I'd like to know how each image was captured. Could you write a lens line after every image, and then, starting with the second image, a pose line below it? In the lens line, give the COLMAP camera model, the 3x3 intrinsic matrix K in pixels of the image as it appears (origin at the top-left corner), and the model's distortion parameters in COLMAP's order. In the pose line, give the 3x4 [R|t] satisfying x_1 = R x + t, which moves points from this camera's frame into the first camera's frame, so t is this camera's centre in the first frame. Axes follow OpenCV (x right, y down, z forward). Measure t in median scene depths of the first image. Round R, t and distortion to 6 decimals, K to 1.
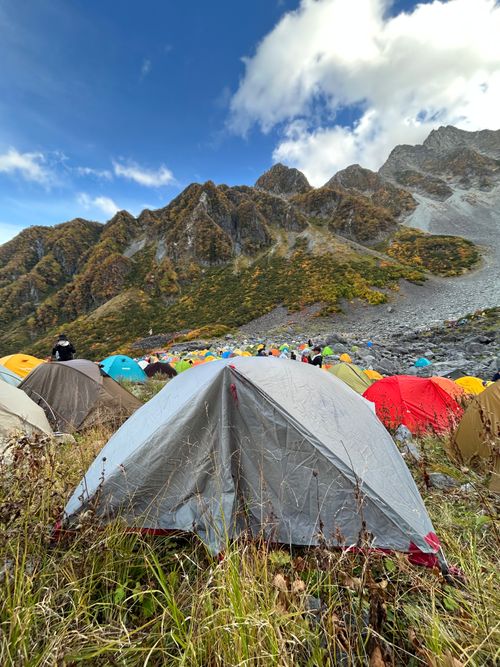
lens RADIAL K [[268.9, 0, 251.7], [0, 268.9, 334.0], [0, 0, 1]] dist [-0.001775, 0.000117]
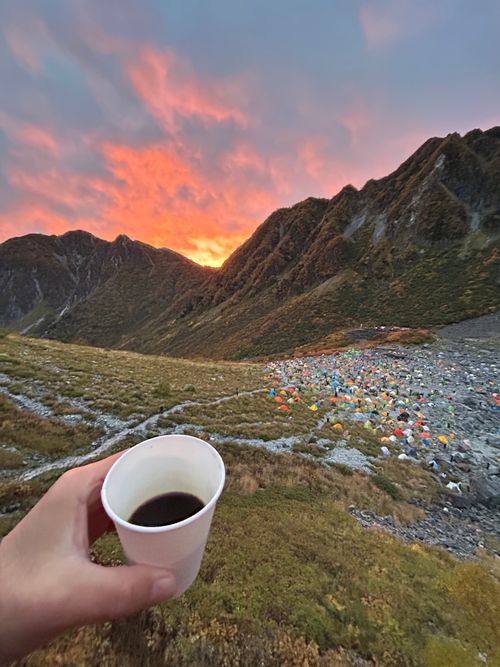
lens RADIAL K [[268.9, 0, 251.3], [0, 268.9, 332.4], [0, 0, 1]] dist [-0.001775, 0.000117]
pose [[0.747043, 0.182252, -0.639305, 0.030687], [-0.089090, 0.980457, 0.175404, -0.065070], [0.658779, -0.074079, 0.748680, -0.145233]]
